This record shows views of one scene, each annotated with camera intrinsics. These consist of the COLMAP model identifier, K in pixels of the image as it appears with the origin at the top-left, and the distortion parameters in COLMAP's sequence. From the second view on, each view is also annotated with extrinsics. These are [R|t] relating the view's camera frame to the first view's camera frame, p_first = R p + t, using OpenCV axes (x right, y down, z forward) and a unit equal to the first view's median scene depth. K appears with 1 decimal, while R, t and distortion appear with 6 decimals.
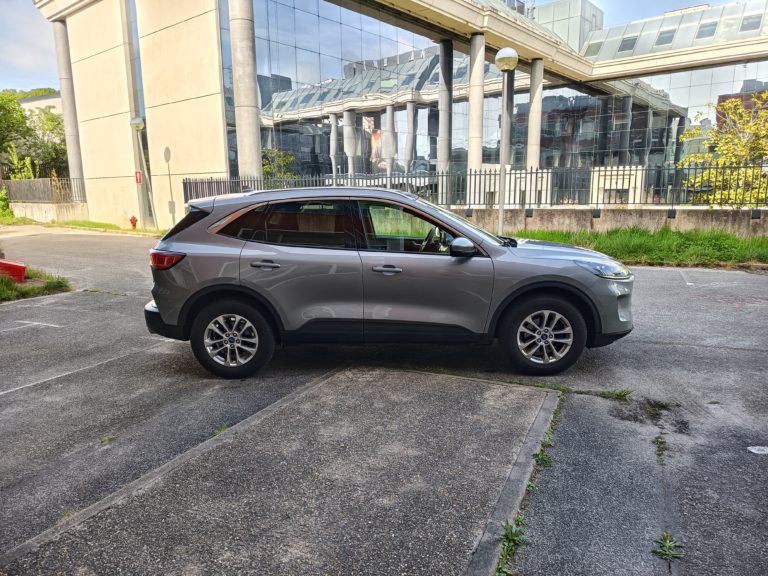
lens RADIAL K [[532.6, 0, 378.9], [0, 532.6, 289.2], [0, 0, 1]] dist [0.046659, -0.046285]
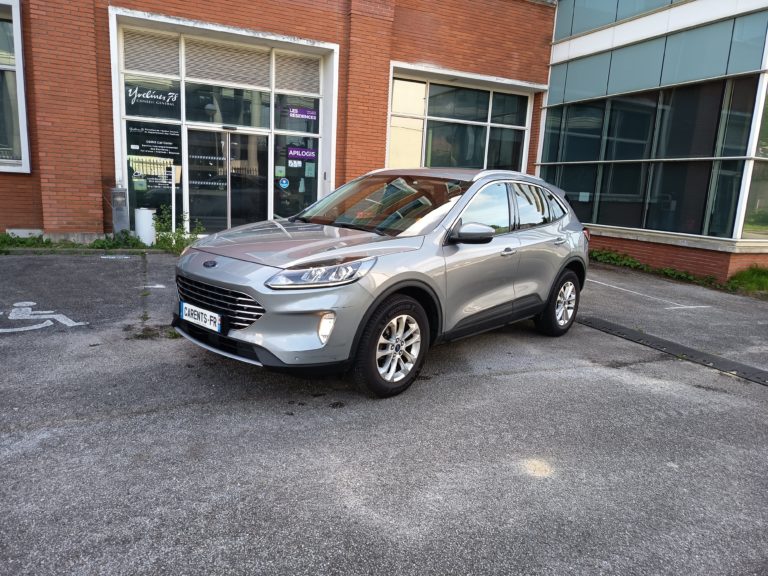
lens RADIAL K [[532.6, 0, 384.2], [0, 532.6, 286.6], [0, 0, 1]] dist [0.046659, -0.046285]
pose [[-0.654641, 0.117195, -0.746800, 0.914556], [-0.180354, 0.935167, 0.304853, -0.305515], [0.734110, 0.334258, -0.591062, 1.799172]]
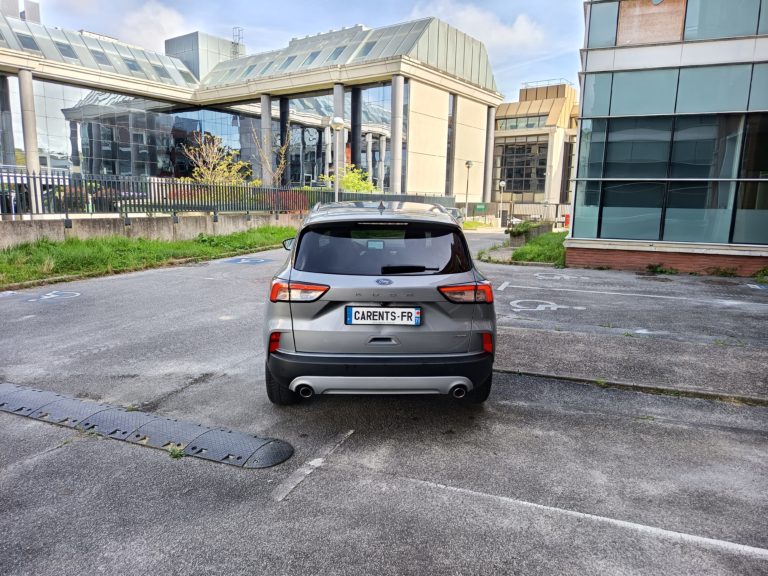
lens RADIAL K [[532.6, 0, 382.9], [0, 532.6, 287.3], [0, 0, 1]] dist [0.046659, -0.046285]
pose [[-0.057442, -0.150246, 0.986979, -1.229553], [0.163852, 0.973786, 0.157773, -0.219910], [-0.984811, 0.170781, -0.031318, 1.203573]]
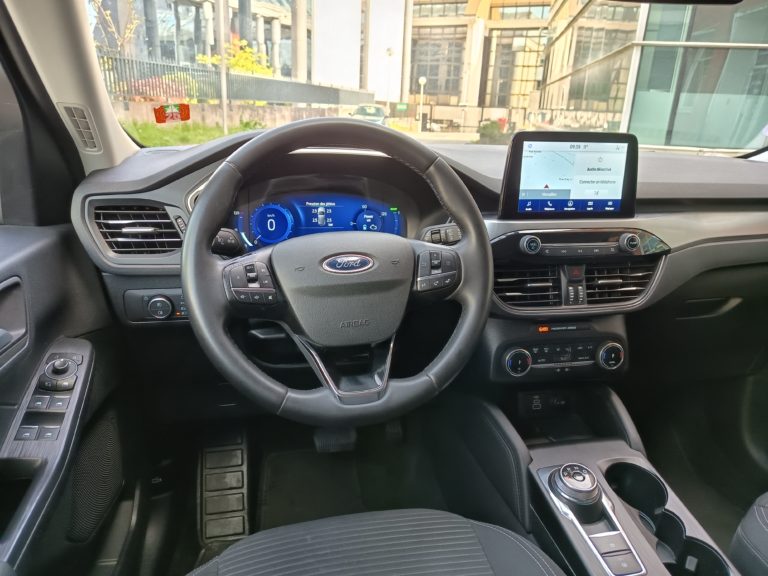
lens RADIAL K [[532.6, 0, 379.2], [0, 532.6, 287.9], [0, 0, 1]] dist [0.046659, -0.046285]
pose [[-0.236113, -0.307096, 0.921923, -0.013073], [0.142686, 0.927508, 0.345499, -0.146387], [-0.961193, 0.213123, -0.175178, 1.258997]]
